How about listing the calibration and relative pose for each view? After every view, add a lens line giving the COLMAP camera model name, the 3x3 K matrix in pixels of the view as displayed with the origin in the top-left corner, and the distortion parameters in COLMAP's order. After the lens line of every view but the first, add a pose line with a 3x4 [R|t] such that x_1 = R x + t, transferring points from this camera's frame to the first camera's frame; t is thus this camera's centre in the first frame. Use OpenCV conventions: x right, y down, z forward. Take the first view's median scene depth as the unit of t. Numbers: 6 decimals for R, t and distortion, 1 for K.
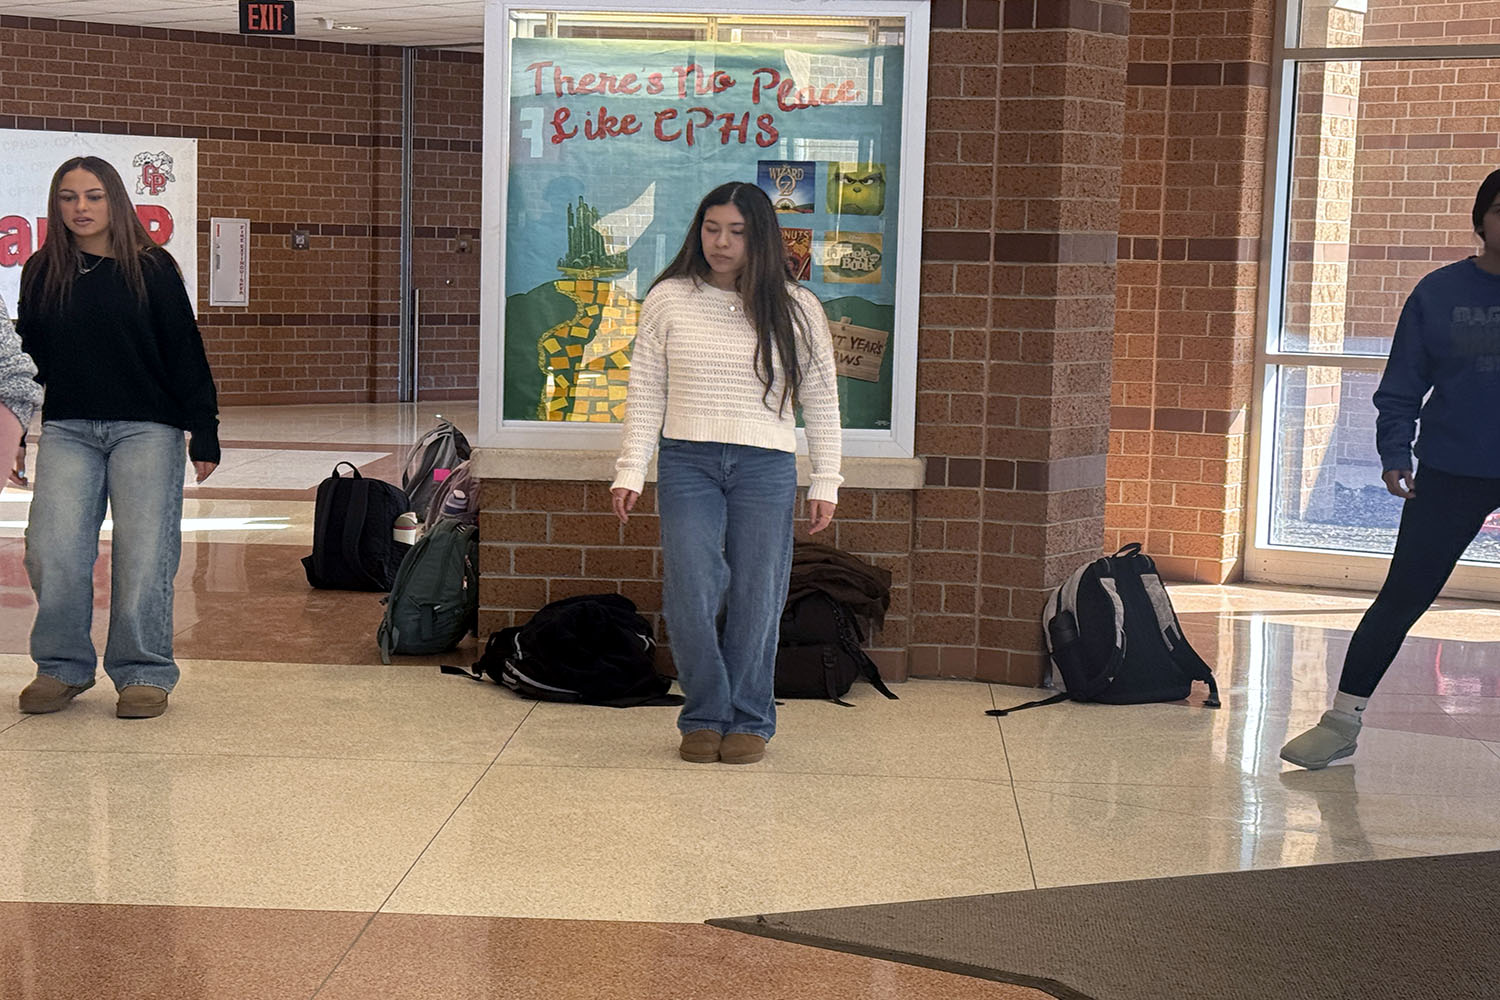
lens RADIAL K [[3124.7, 0, 733.4], [0, 3124.7, 575.2], [0, 0, 1]] dist [0.215381, 0.000000]
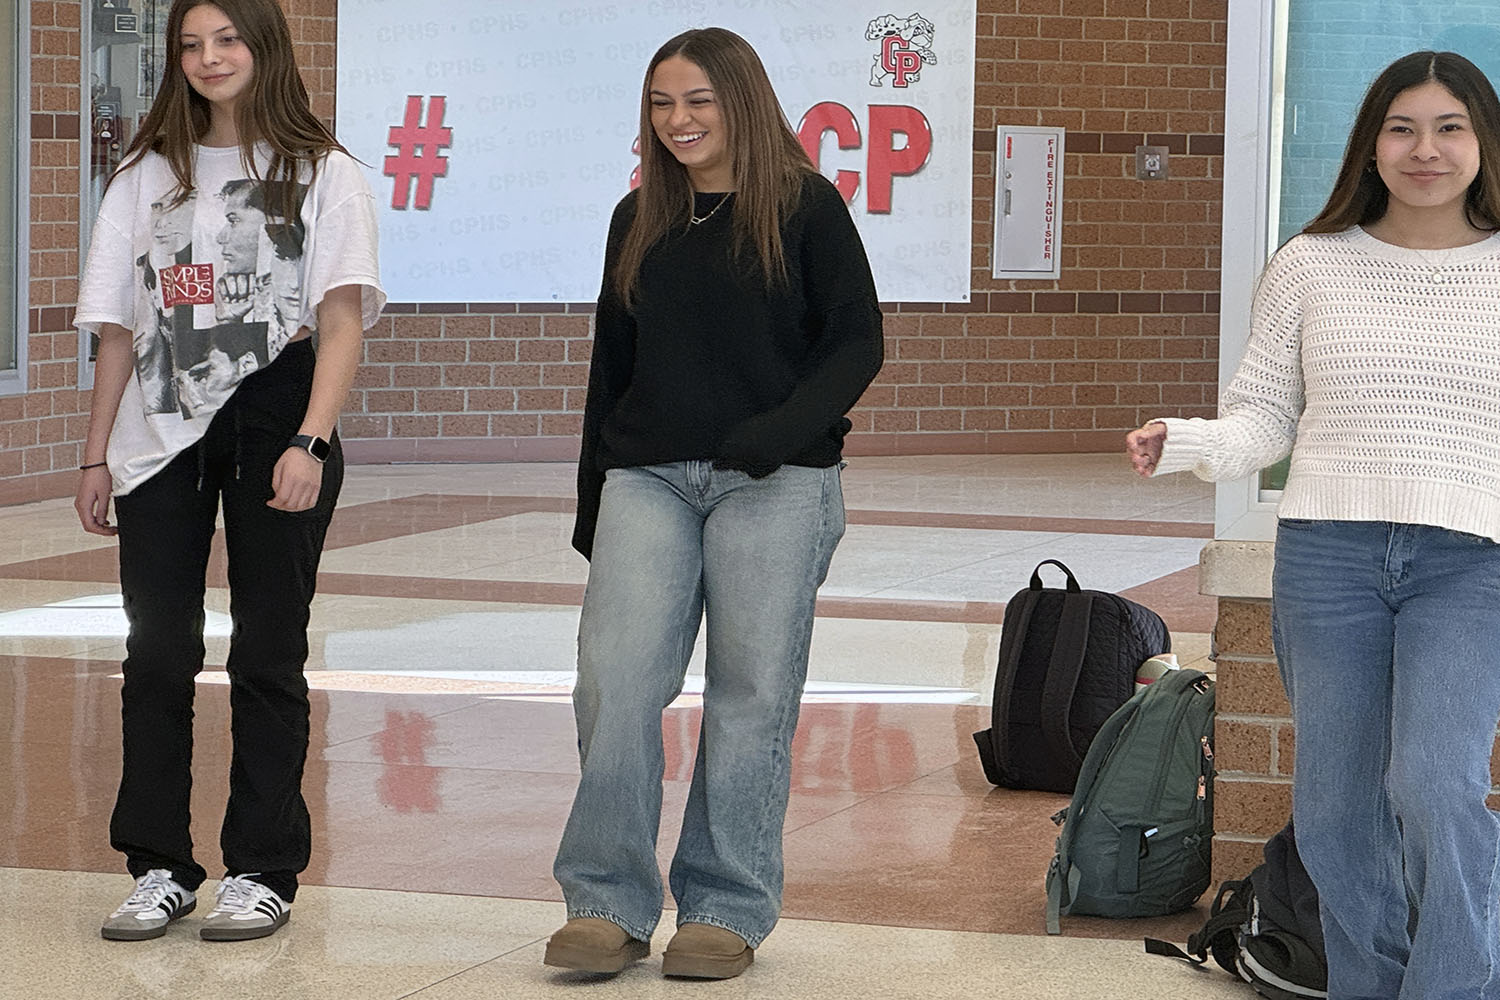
lens RADIAL K [[5338.2, 0, 749.7], [0, 5338.2, 503.4], [0, 0, 1]] dist [-0.225219, 0.000000]
pose [[0.961954, 0.016113, -0.272736, 0.091916], [-0.027992, 0.998819, -0.039721, -0.008243], [0.271774, 0.045844, 0.961269, 0.096335]]
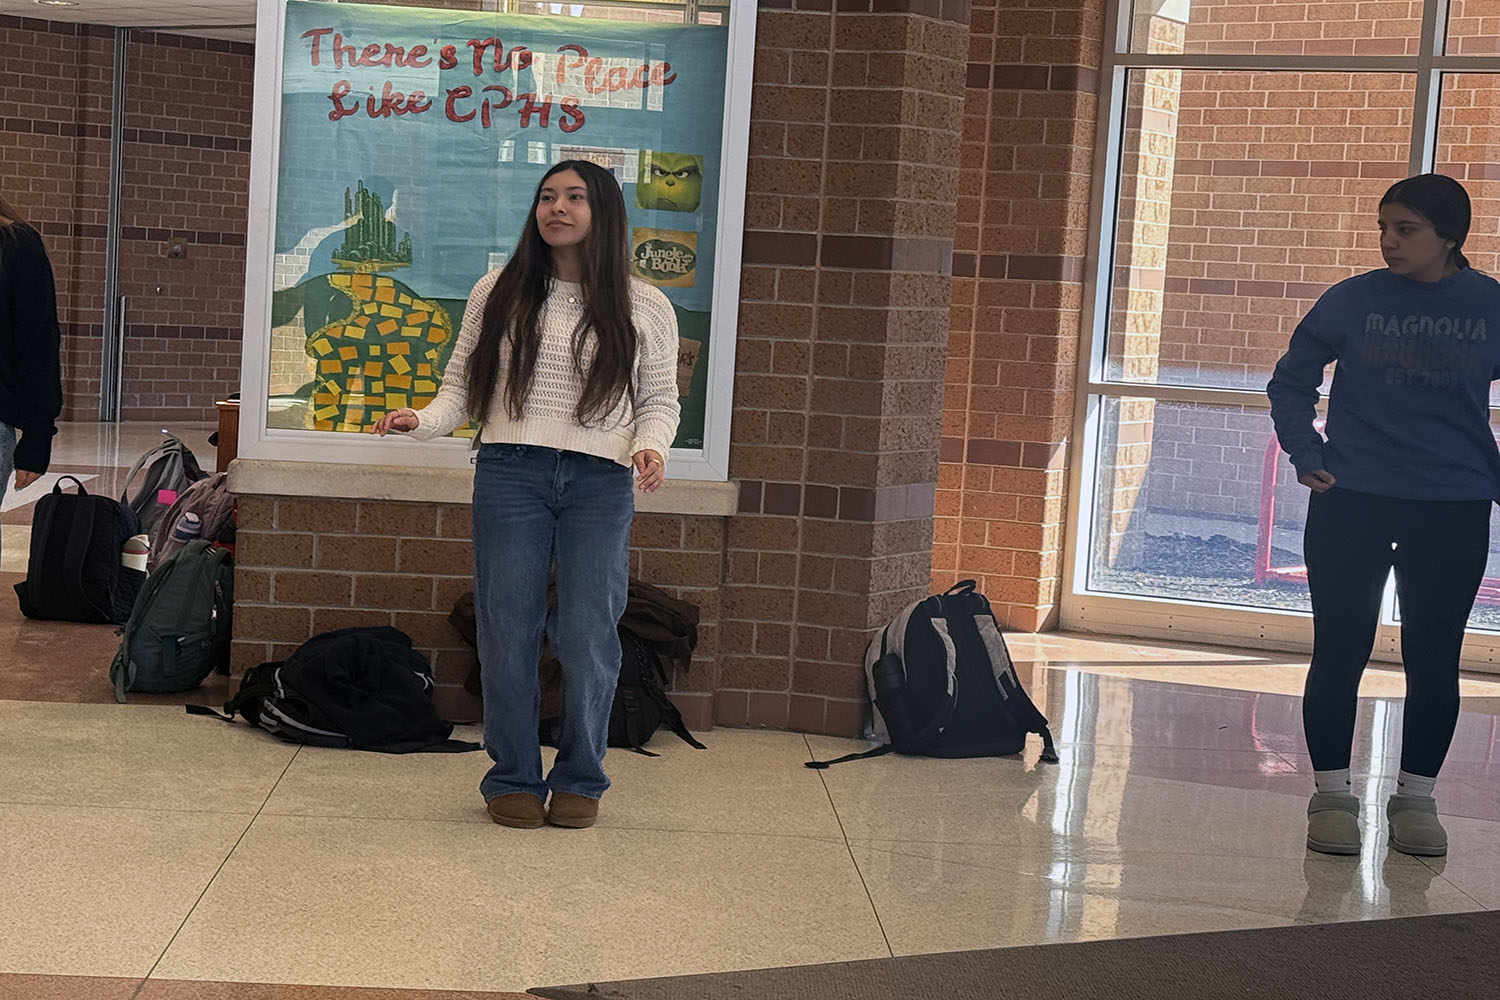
lens RADIAL K [[3357.8, 0, 732.7], [0, 3357.8, 546.3], [0, 0, 1]] dist [0.180903, 0.000000]
pose [[0.995034, 0.020484, 0.097405, -0.034181], [-0.017744, 0.999424, -0.028918, 0.009060], [-0.097941, 0.027046, 0.994825, 0.037151]]
